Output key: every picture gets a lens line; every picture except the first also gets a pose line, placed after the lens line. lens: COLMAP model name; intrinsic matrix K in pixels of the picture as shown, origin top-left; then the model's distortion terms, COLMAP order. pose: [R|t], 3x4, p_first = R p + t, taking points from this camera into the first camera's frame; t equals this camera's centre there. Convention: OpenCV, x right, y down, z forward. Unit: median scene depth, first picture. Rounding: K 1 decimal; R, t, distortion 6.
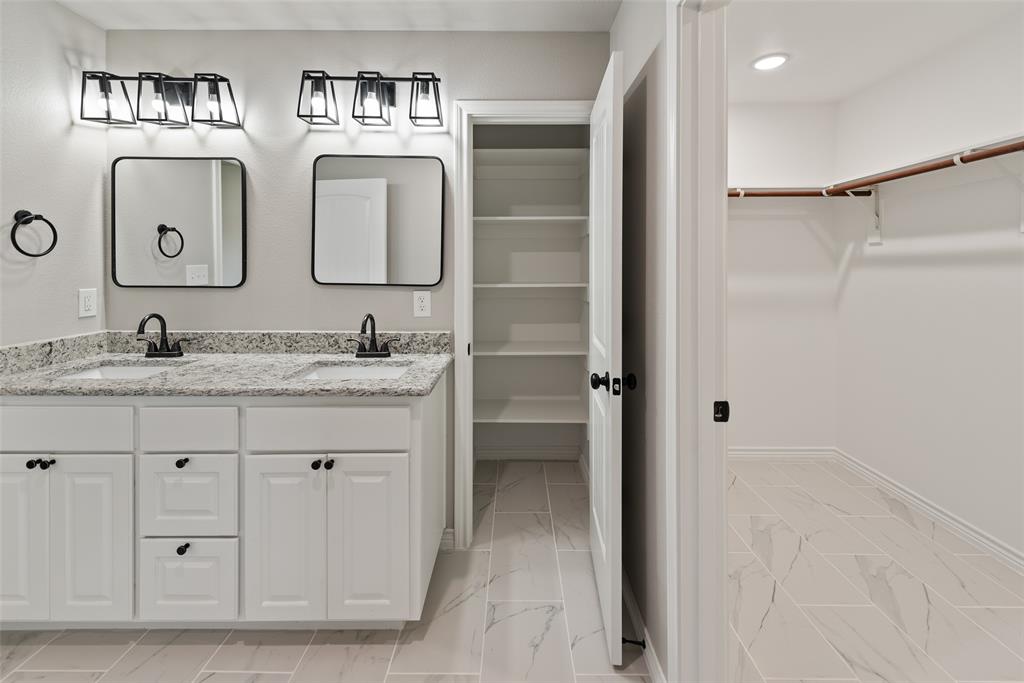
lens RADIAL K [[412.0, 0, 511.5], [0, 412.0, 344.9], [0, 0, 1]] dist [0.000251, 0.000111]
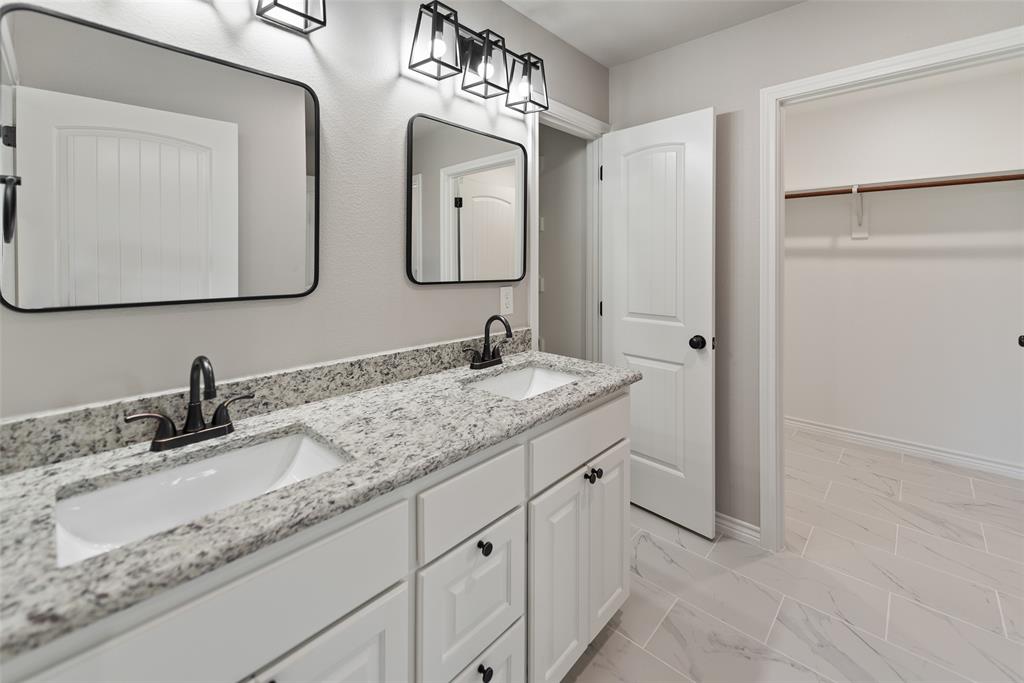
lens RADIAL K [[412.0, 0, 511.5], [0, 412.0, 344.9], [0, 0, 1]] dist [0.000251, 0.000111]
pose [[0.695266, -0.149322, 0.703070, -0.884571], [0.144297, 0.987265, 0.066986, -0.062931], [-0.704119, 0.054878, 0.707959, 0.345251]]
